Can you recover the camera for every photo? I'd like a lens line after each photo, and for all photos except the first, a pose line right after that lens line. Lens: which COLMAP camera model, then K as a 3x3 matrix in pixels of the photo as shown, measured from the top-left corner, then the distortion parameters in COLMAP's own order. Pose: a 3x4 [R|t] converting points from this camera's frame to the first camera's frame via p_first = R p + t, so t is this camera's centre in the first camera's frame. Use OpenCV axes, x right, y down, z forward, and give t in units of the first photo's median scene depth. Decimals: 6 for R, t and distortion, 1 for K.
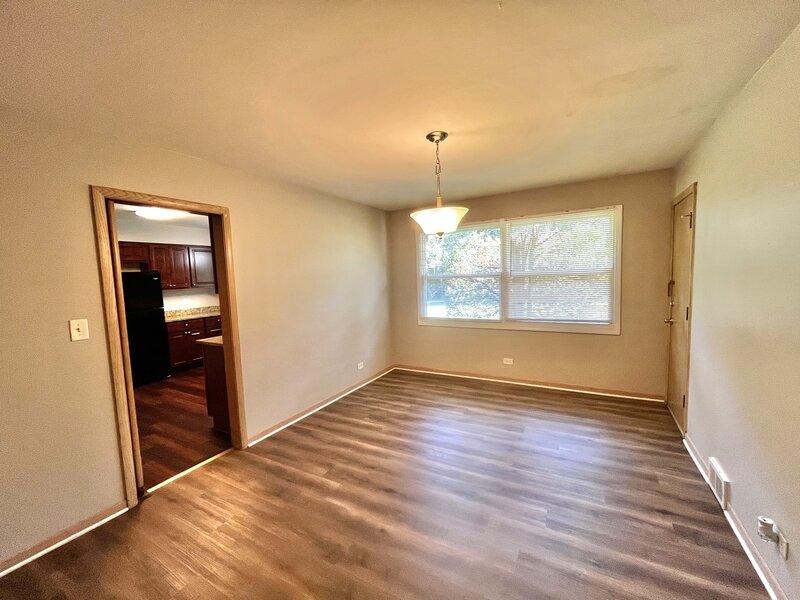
lens RADIAL K [[325.4, 0, 402.9], [0, 325.4, 301.9], [0, 0, 1]] dist [-0.000182, -0.000041]
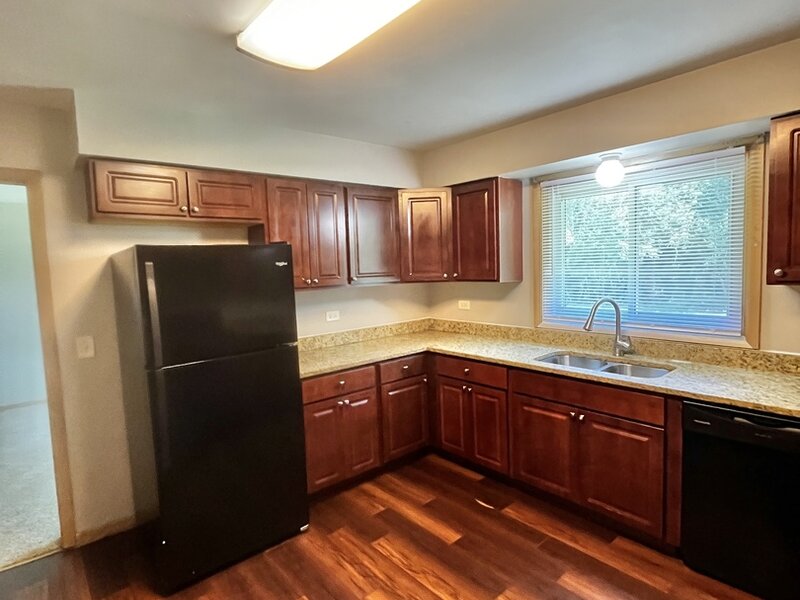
lens RADIAL K [[435.3, 0, 400.0], [0, 435.3, 300.0], [0, 0, 1]] dist [0.002007, 0.000853]
pose [[0.934218, 0.029354, -0.355492, -0.444709], [-0.028493, 0.999565, 0.007659, -0.035623], [0.355562, 0.002974, 0.934648, 0.572356]]
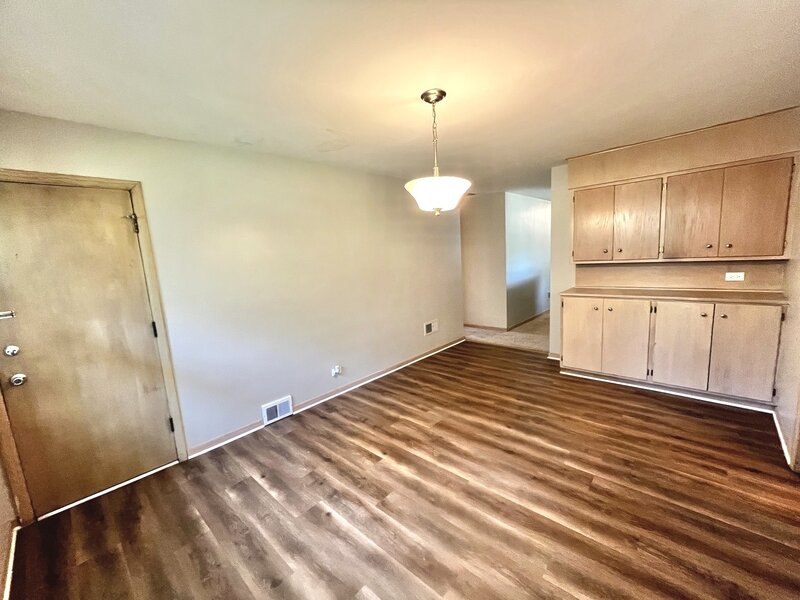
lens RADIAL K [[325.4, 0, 402.9], [0, 325.4, 301.9], [0, 0, 1]] dist [-0.000182, -0.000041]
pose [[-0.965585, 0.060882, 0.252862, -0.001396], [0.120374, 0.966434, 0.226972, -0.083581], [-0.230556, 0.249598, -0.940502, 0.888460]]
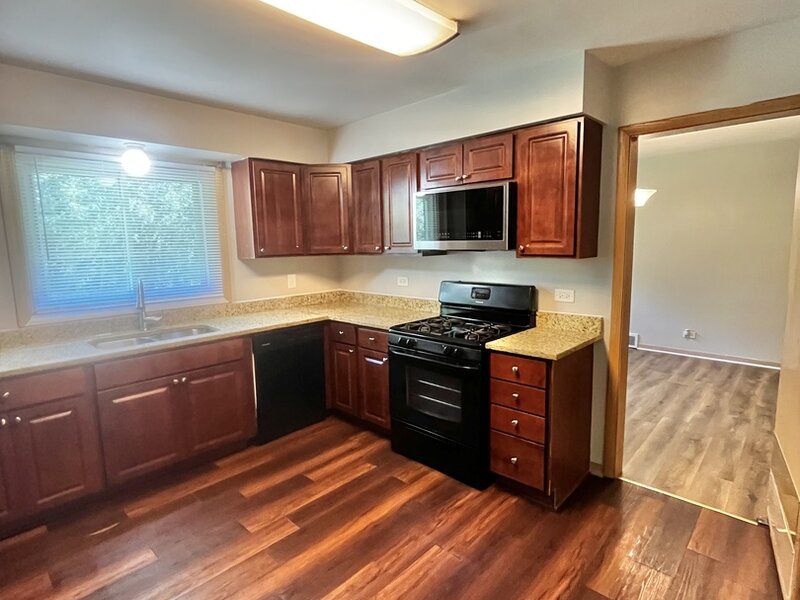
lens RADIAL K [[435.3, 0, 400.0], [0, 435.3, 300.0], [0, 0, 1]] dist [0.002007, 0.000853]
pose [[0.250170, -0.095325, 0.963498, -0.862111], [0.098690, 0.992469, 0.072567, -0.020028], [-0.963159, 0.076933, 0.257694, 0.684370]]
